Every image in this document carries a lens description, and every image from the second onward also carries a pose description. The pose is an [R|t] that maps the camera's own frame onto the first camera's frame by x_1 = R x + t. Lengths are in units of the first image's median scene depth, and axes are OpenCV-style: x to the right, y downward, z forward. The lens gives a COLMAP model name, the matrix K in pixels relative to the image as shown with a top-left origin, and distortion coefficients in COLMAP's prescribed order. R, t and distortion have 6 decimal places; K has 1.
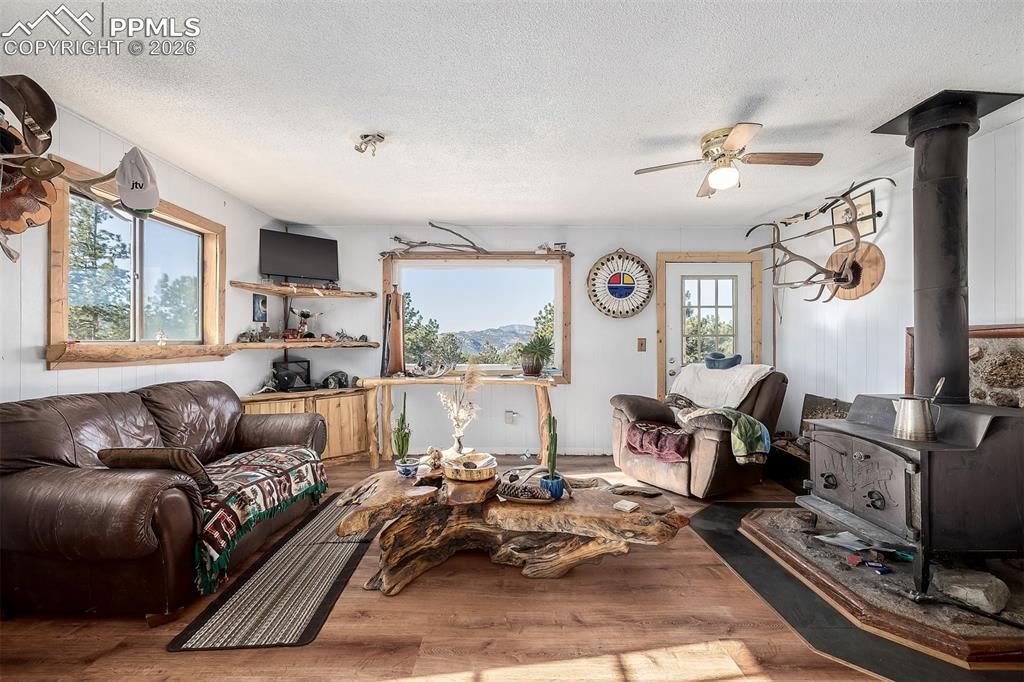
lens RADIAL K [[443.7, 0, 507.1], [0, 443.7, 343.2], [0, 0, 1]] dist [0.000375, 0.000117]
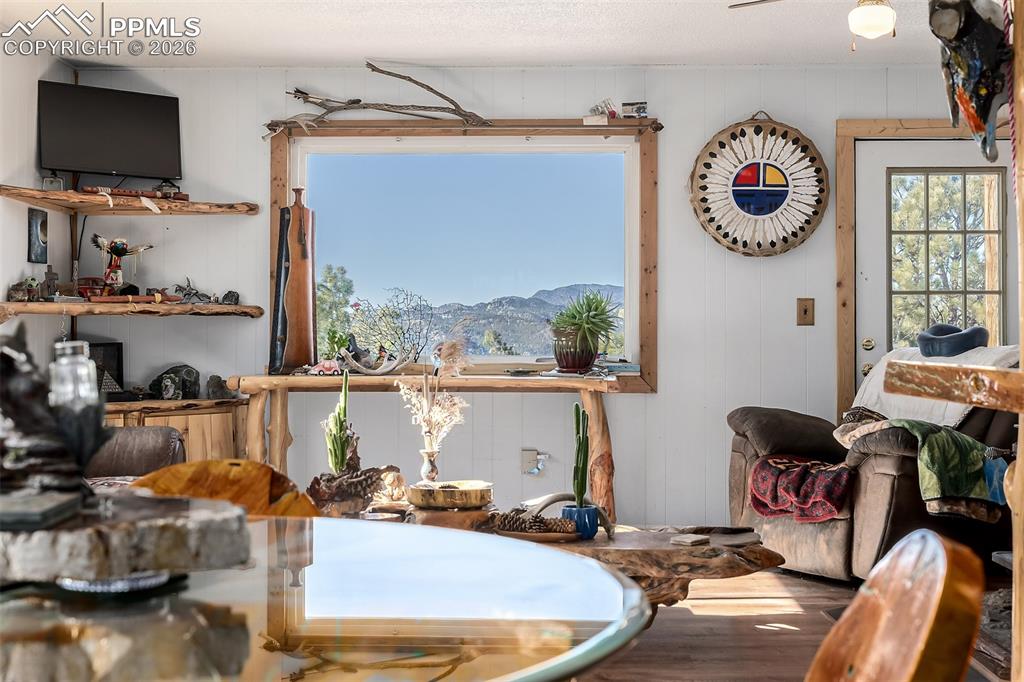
lens RADIAL K [[1377.6, 0, 512.0], [0, 1377.6, 341.0], [0, 0, 1]] dist [0.017006, 0.012642]
pose [[0.999381, 0.002061, -0.035108, 0.039532], [-0.002135, 0.999996, -0.002076, 0.039981], [0.035103, 0.002150, 0.999381, -0.518005]]
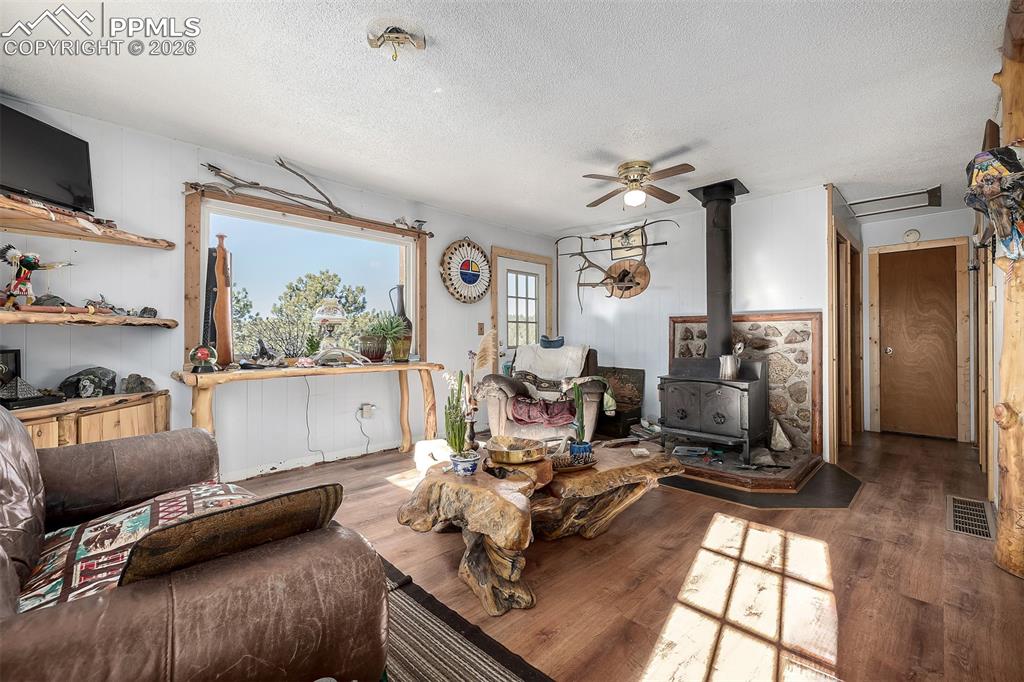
lens RADIAL K [[436.1, 0, 511.8], [0, 436.1, 337.7], [0, 0, 1]] dist [0.000055, 0.000174]
pose [[0.698867, -0.000071, 0.715252, -0.414591], [0.003489, 0.999988, -0.003310, 0.028986], [-0.715243, 0.004809, 0.698859, 0.210221]]
